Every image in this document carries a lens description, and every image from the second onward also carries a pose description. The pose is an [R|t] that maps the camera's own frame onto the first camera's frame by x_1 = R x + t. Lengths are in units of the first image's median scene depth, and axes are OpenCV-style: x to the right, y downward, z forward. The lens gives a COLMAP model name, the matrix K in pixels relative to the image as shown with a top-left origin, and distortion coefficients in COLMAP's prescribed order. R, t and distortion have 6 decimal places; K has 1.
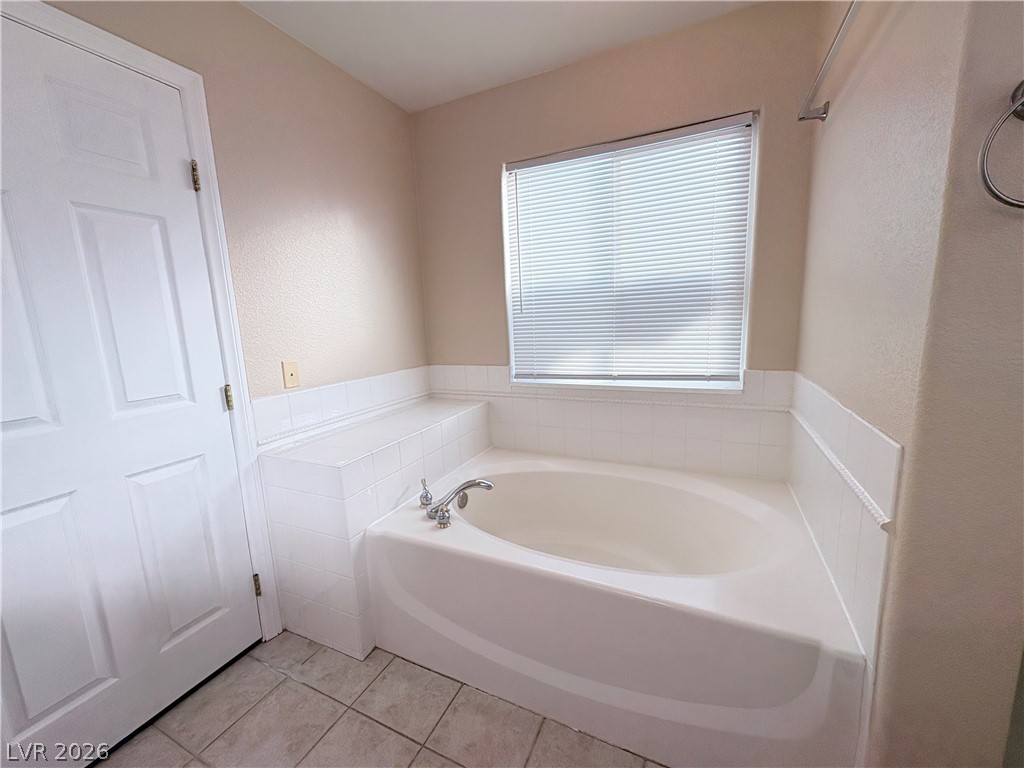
lens RADIAL K [[408.5, 0, 510.5], [0, 408.5, 384.1], [0, 0, 1]] dist [-0.000357, 0.000548]
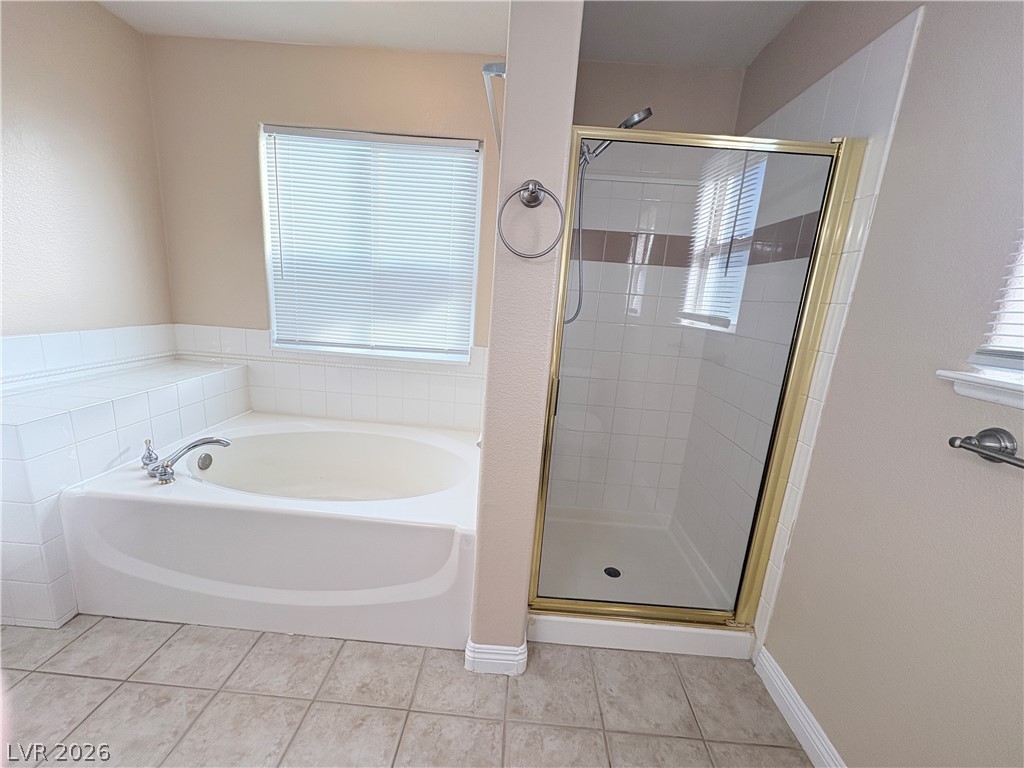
lens RADIAL K [[408.5, 0, 512.6], [0, 408.5, 384.5], [0, 0, 1]] dist [-0.000357, 0.000548]
pose [[0.913074, 0.019787, 0.407313, 0.164738], [-0.044415, 0.997706, 0.051098, 0.012787], [-0.405367, -0.064747, 0.911858, -0.207802]]
